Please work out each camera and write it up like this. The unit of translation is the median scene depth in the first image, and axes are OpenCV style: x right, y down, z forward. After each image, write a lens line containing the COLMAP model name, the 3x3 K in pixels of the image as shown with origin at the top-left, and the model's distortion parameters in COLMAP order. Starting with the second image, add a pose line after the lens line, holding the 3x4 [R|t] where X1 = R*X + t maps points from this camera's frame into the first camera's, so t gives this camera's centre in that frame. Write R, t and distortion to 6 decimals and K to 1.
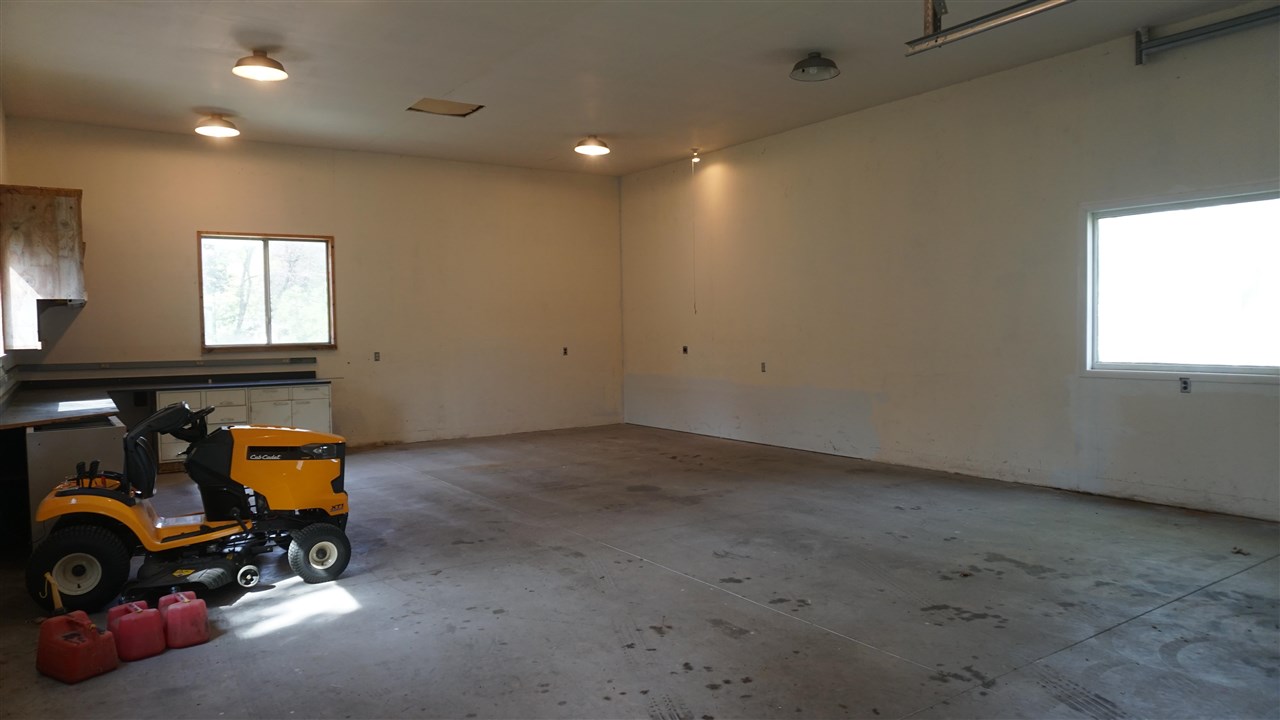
lens RADIAL K [[858.2, 0, 640.0], [0, 858.2, 360.0], [0, 0, 1]] dist [-0.030153, 0.000878]
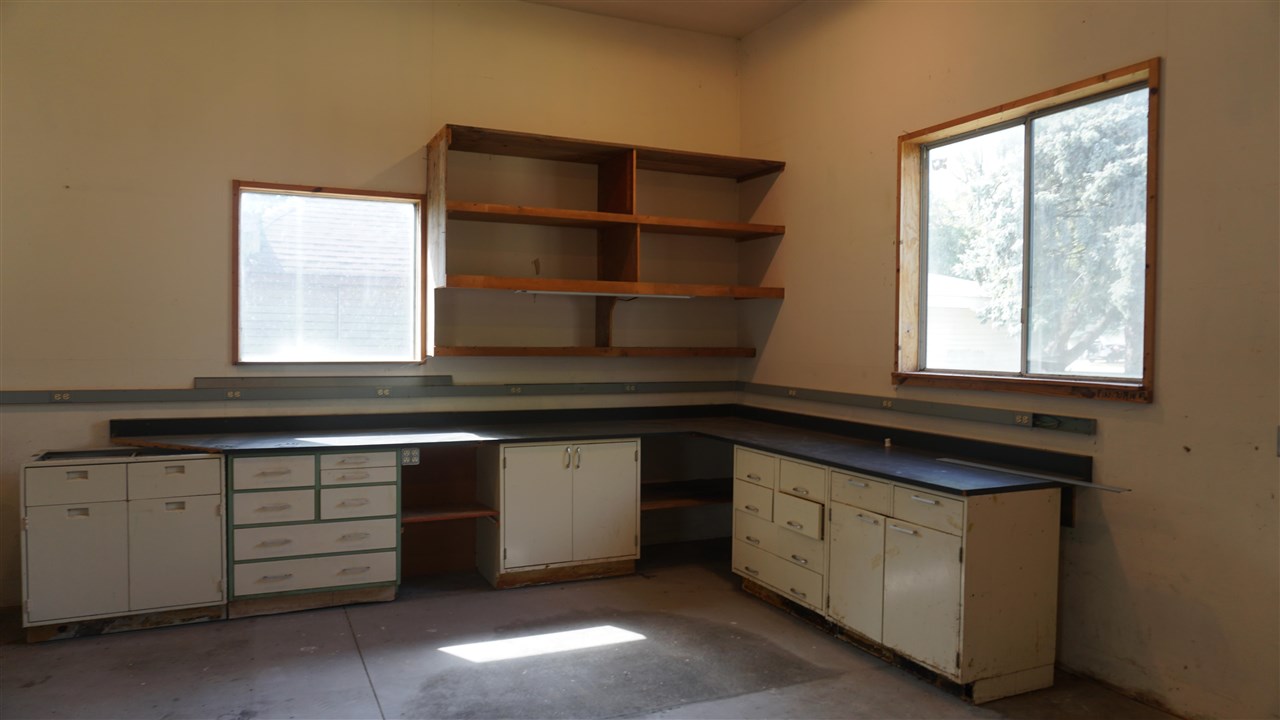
lens RADIAL K [[858.2, 0, 640.0], [0, 858.2, 360.0], [0, 0, 1]] dist [-0.030153, 0.000878]
pose [[-0.203495, 0.051660, -0.977712, 0.006019], [-0.024456, 0.998027, 0.057823, -0.044922], [0.978770, 0.035678, -0.201831, 0.907602]]
